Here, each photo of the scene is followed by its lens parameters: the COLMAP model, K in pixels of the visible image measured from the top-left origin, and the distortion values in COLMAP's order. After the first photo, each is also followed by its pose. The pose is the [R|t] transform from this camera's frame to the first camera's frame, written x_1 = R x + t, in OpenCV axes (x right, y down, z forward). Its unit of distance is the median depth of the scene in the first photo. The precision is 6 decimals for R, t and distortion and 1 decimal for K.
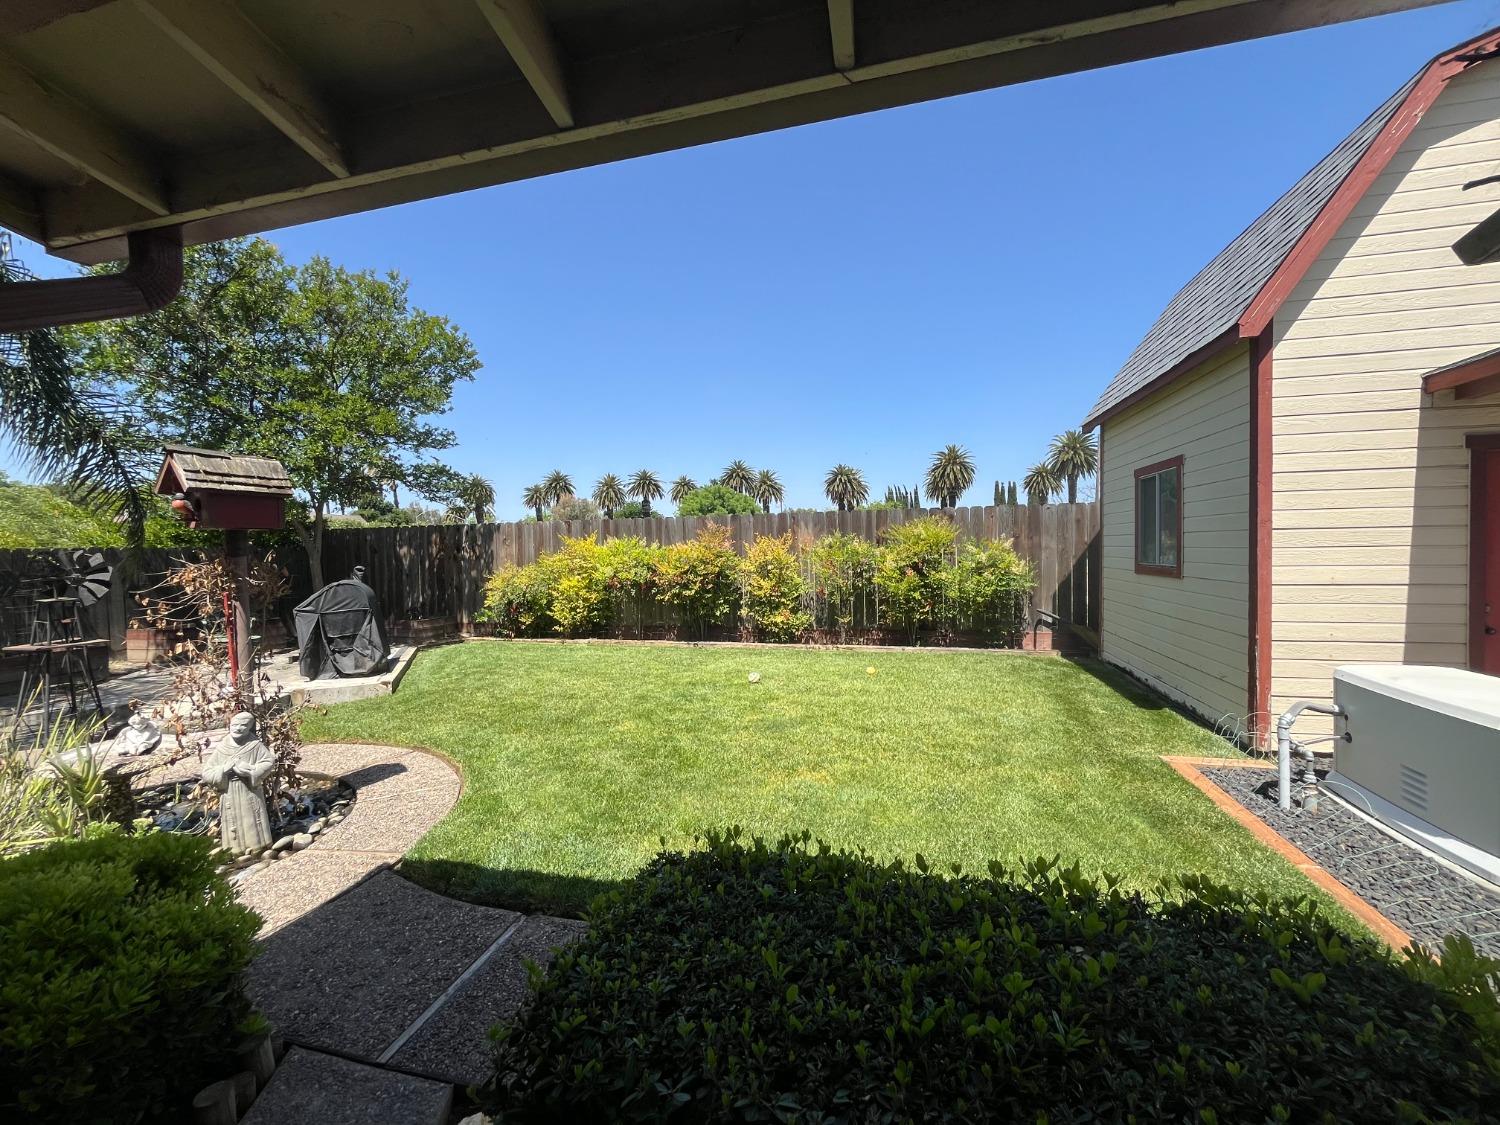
lens RADIAL K [[603.3, 0, 751.5], [0, 603.3, 563.1], [0, 0, 1]] dist [-0.003356, 0.000107]
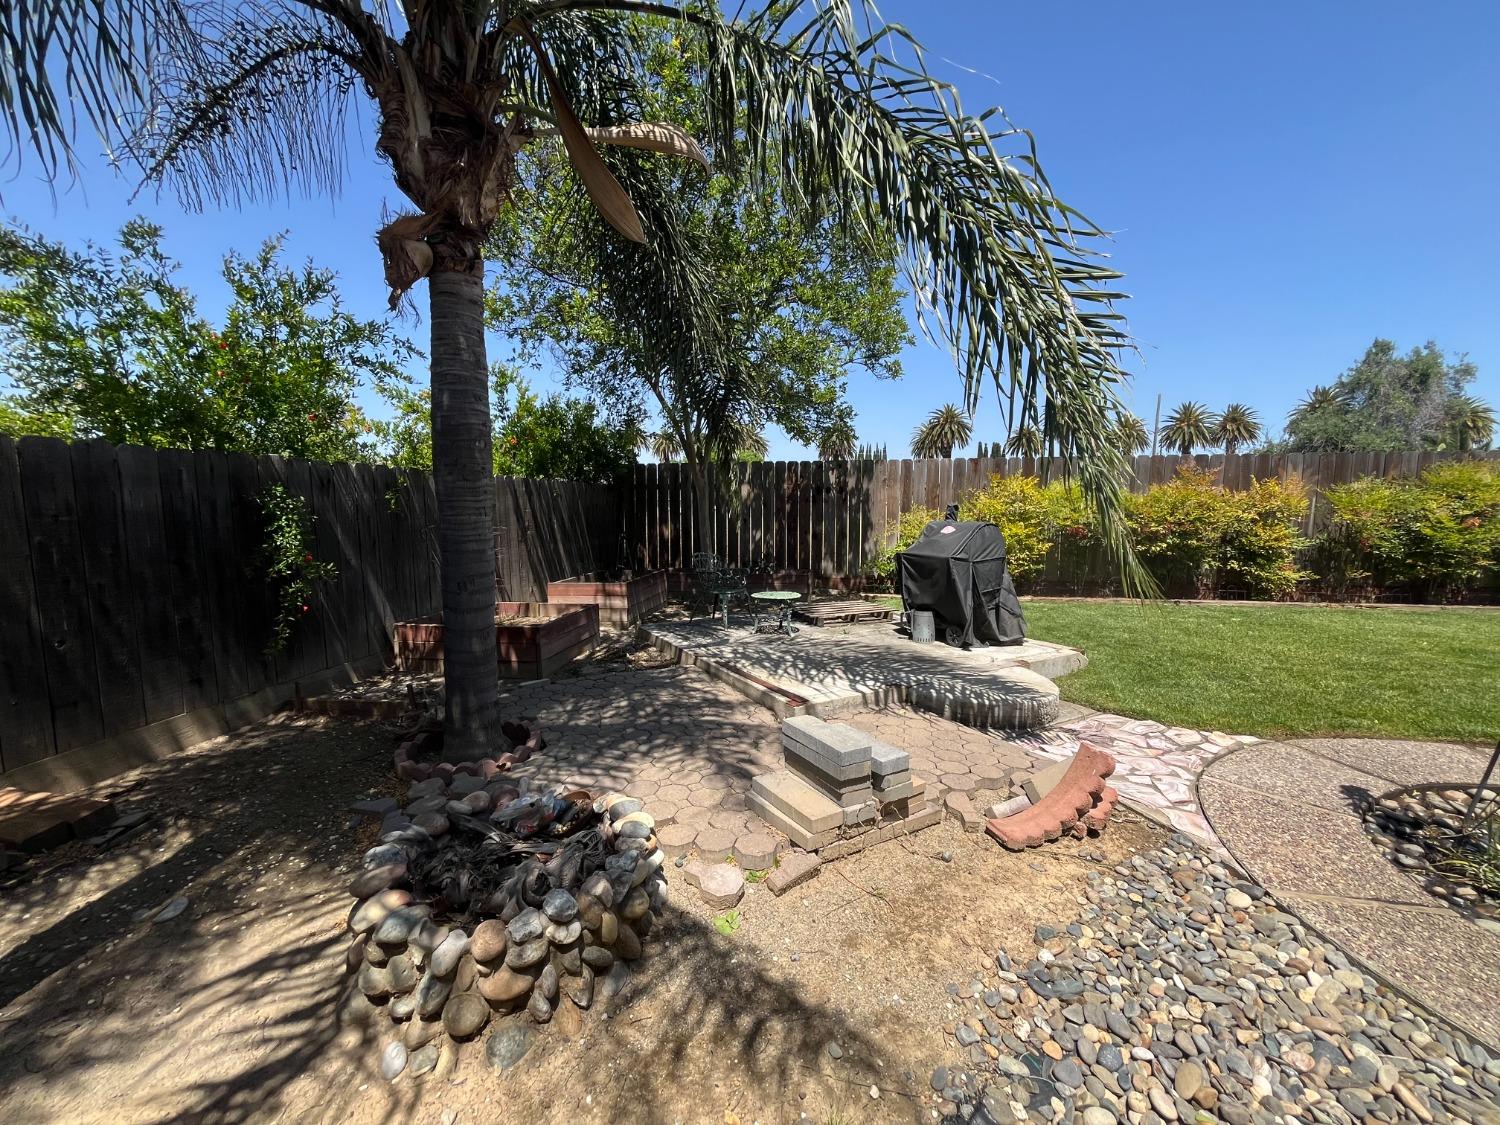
lens RADIAL K [[603.3, 0, 747.7], [0, 603.3, 566.6], [0, 0, 1]] dist [-0.003356, 0.000107]
pose [[0.995412, 0.006042, 0.095496, -1.063022], [-0.013185, 0.997145, 0.074350, 0.035181], [-0.094774, -0.075268, 0.992649, 0.261688]]
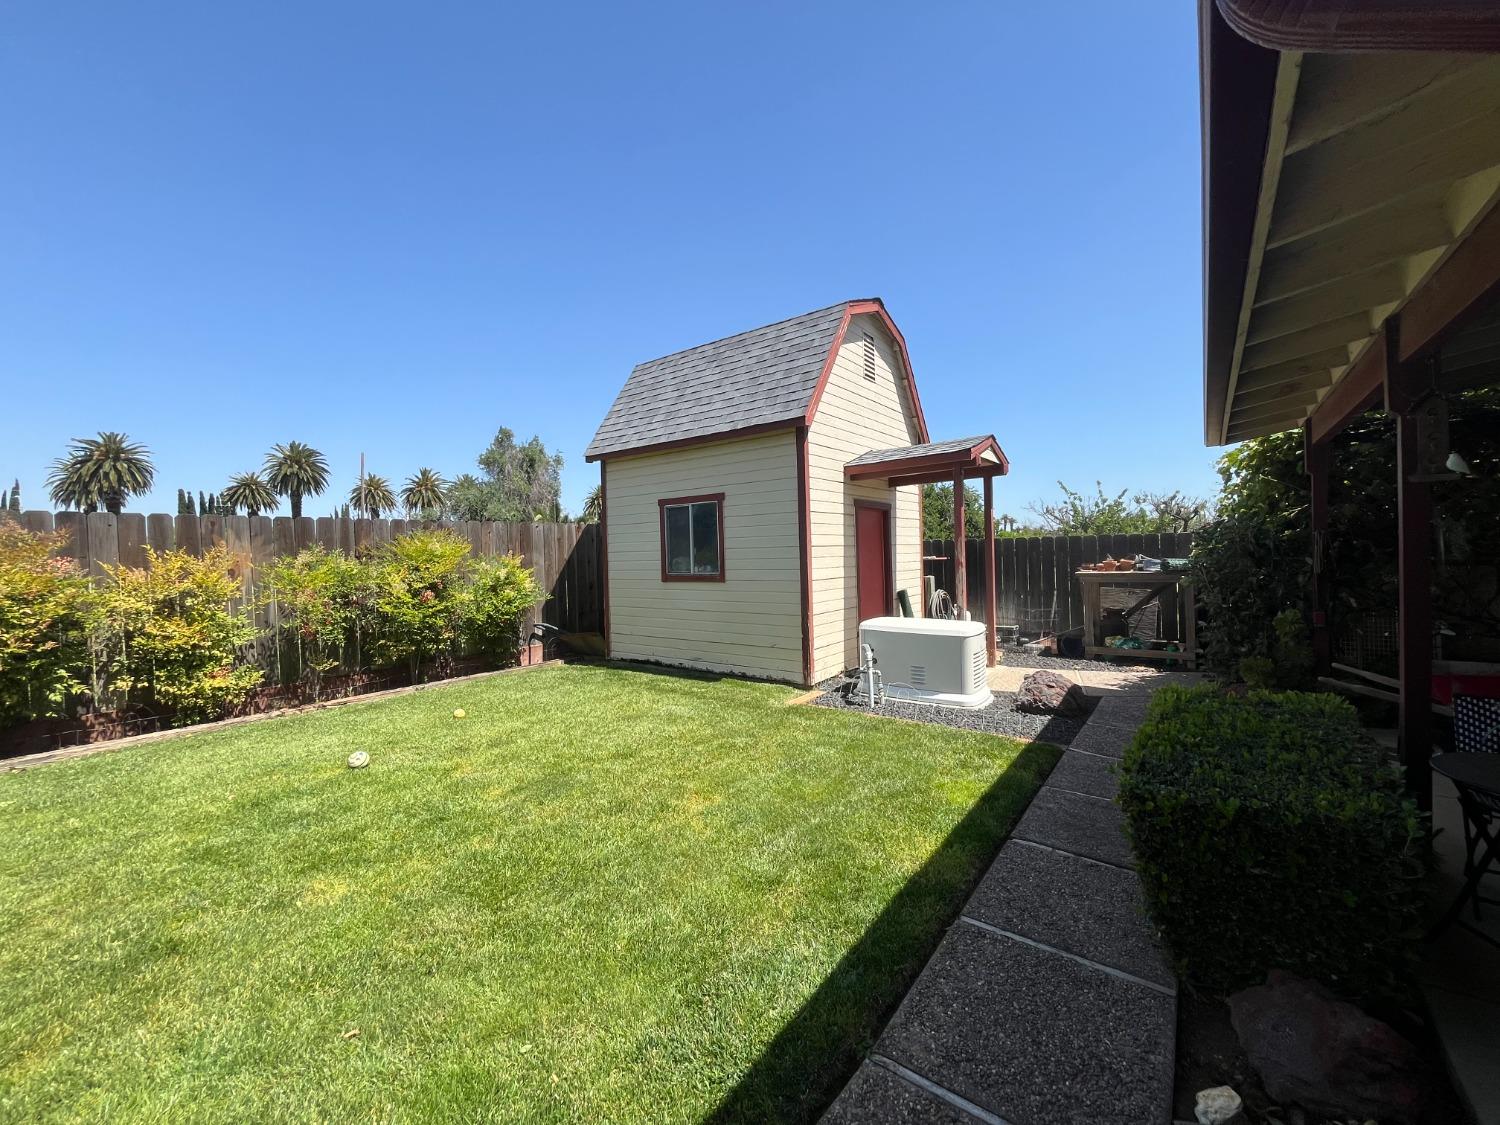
lens RADIAL K [[603.3, 0, 751.7], [0, 603.3, 560.4], [0, 0, 1]] dist [-0.003356, 0.000107]
pose [[0.385318, -0.004202, 0.922774, -0.407031], [0.044157, 0.998928, -0.013890, -0.001425], [-0.921727, 0.046099, 0.385091, 0.307118]]
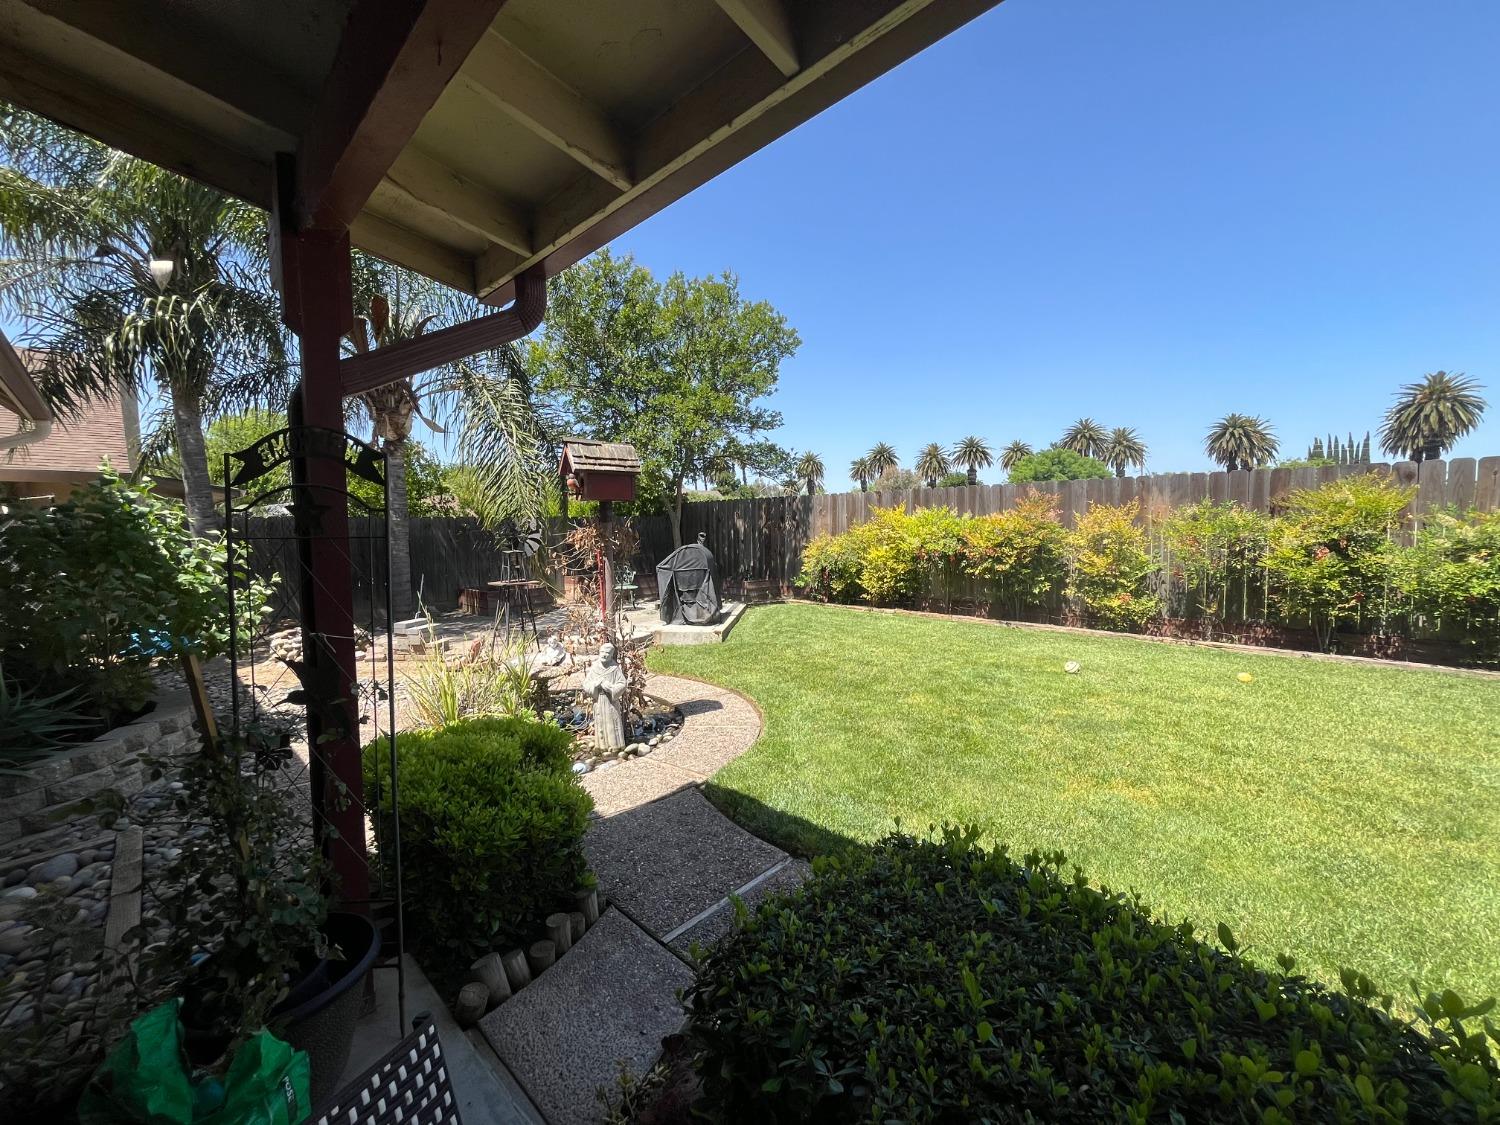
lens RADIAL K [[603.3, 0, 750.3], [0, 603.3, 563.6], [0, 0, 1]] dist [-0.003356, 0.000107]
pose [[0.865749, 0.040893, -0.498805, 0.027888], [-0.016846, 0.998473, 0.052617, 0.002200], [0.500195, -0.037150, 0.865116, 0.018905]]
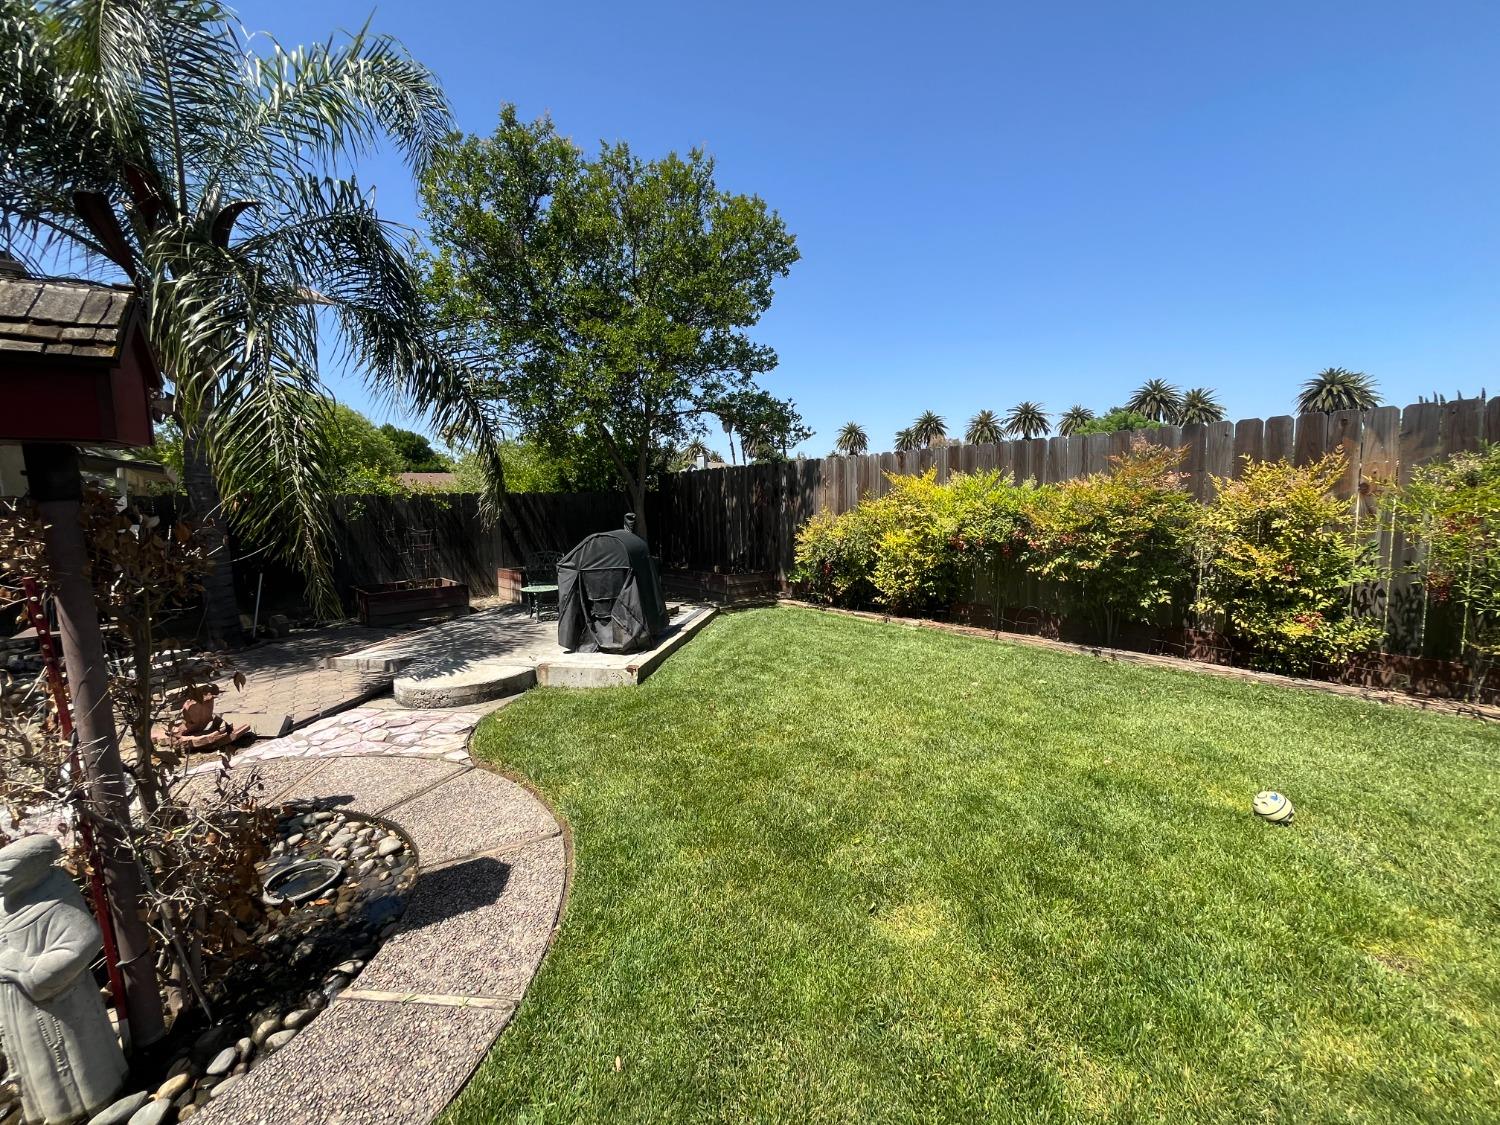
lens RADIAL K [[603.3, 0, 750.5], [0, 603.3, 562.0], [0, 0, 1]] dist [-0.003356, 0.000107]
pose [[0.826477, 0.057908, -0.559985, -0.063507], [-0.007353, 0.995721, 0.092115, -0.005350], [0.562923, -0.072013, 0.823366, 0.448503]]
